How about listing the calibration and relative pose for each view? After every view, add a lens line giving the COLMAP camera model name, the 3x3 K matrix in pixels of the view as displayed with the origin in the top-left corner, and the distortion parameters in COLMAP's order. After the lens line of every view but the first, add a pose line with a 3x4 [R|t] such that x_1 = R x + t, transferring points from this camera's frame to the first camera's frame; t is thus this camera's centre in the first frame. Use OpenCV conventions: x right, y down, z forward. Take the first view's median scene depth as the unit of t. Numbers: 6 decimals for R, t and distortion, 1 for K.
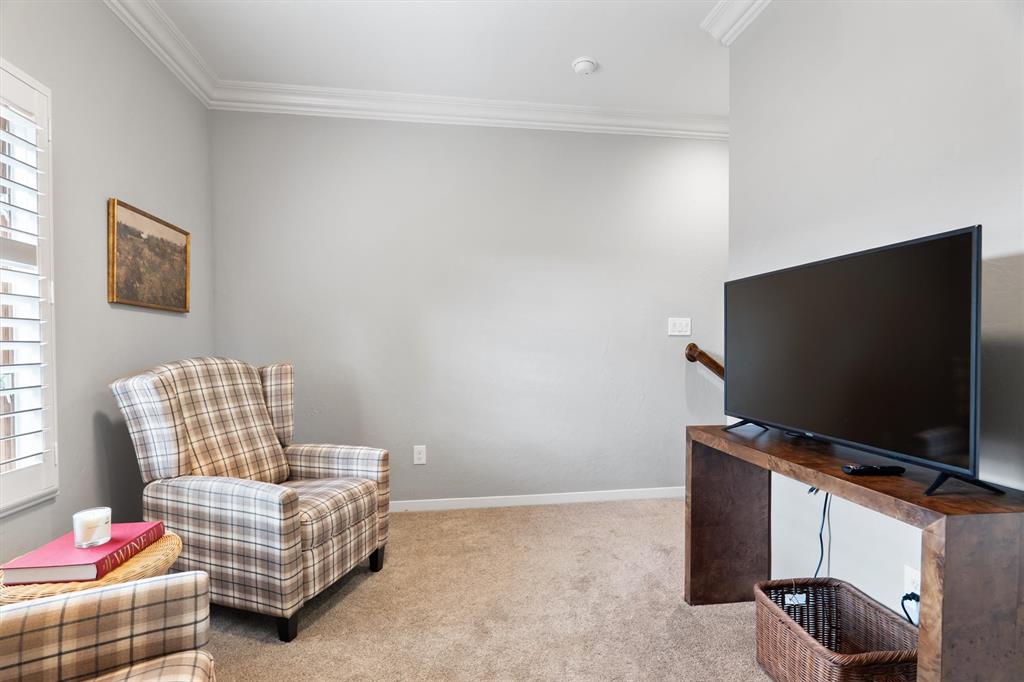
lens RADIAL K [[466.9, 0, 511.1], [0, 466.9, 345.5], [0, 0, 1]] dist [0.003231, 0.000496]
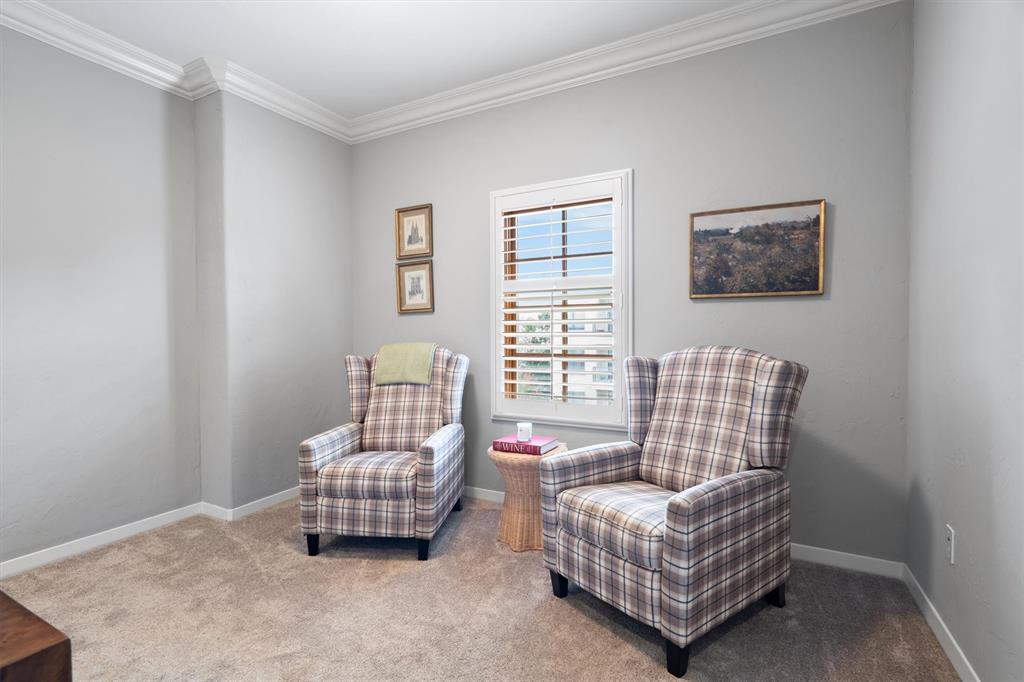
lens RADIAL K [[466.9, 0, 511.1], [0, 466.9, 345.5], [0, 0, 1]] dist [0.003231, 0.000496]
pose [[-0.590053, 0.018310, -0.807157, 0.392417], [0.001129, 0.999761, 0.021855, 0.003651], [0.807364, 0.011984, -0.589933, 1.249526]]
